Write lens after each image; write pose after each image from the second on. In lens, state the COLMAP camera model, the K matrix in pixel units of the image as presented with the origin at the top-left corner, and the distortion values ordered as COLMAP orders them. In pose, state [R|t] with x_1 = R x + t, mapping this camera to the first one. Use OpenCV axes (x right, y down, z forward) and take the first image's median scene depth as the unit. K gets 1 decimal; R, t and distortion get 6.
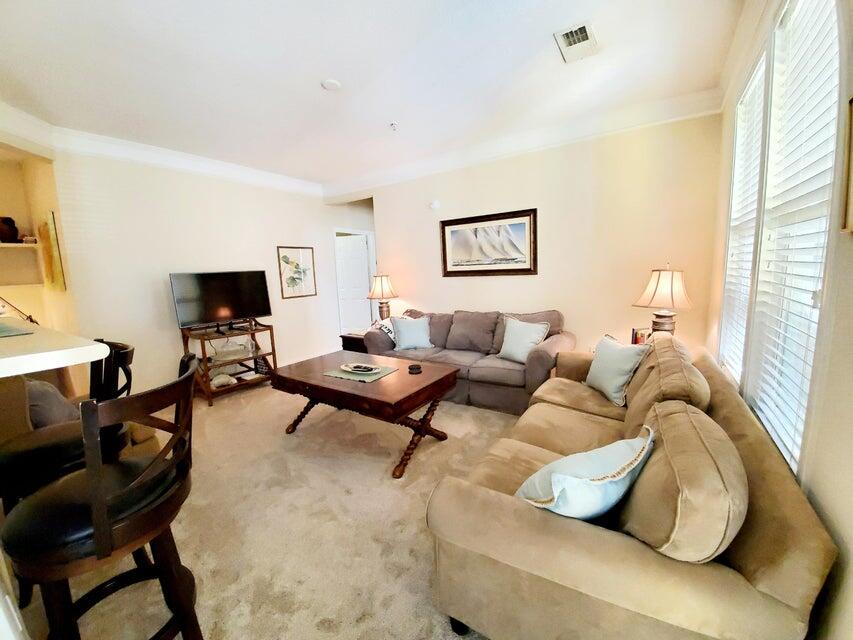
lens RADIAL K [[339.8, 0, 428.5], [0, 339.8, 315.5], [0, 0, 1]] dist [-0.012506, -0.001228]
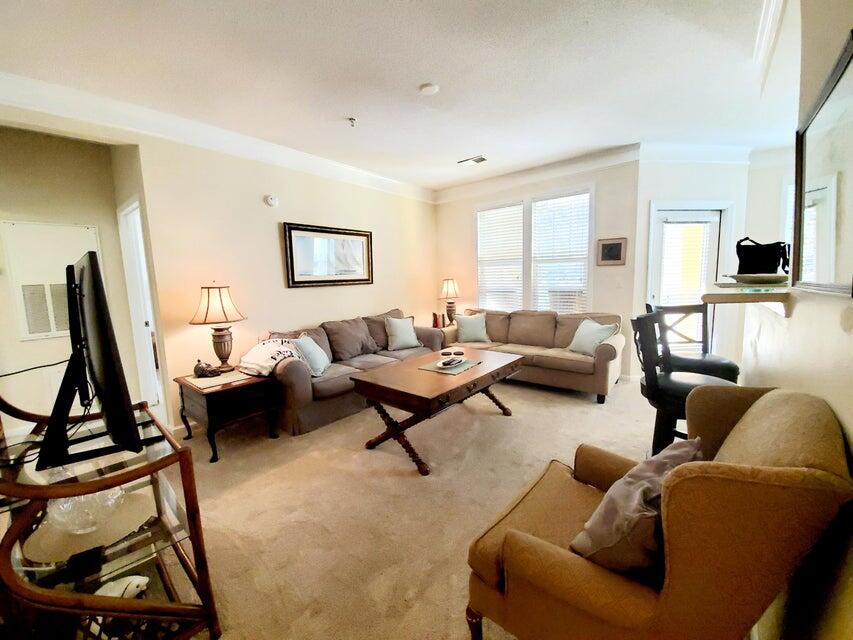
lens RADIAL K [[339.8, 0, 429.9], [0, 339.8, 318.0], [0, 0, 1]] dist [-0.012506, -0.001228]
pose [[0.089045, -0.086504, 0.992264, -0.943822], [0.154395, 0.985379, 0.072049, -0.055090], [-0.983988, 0.146785, 0.101099, 0.694917]]
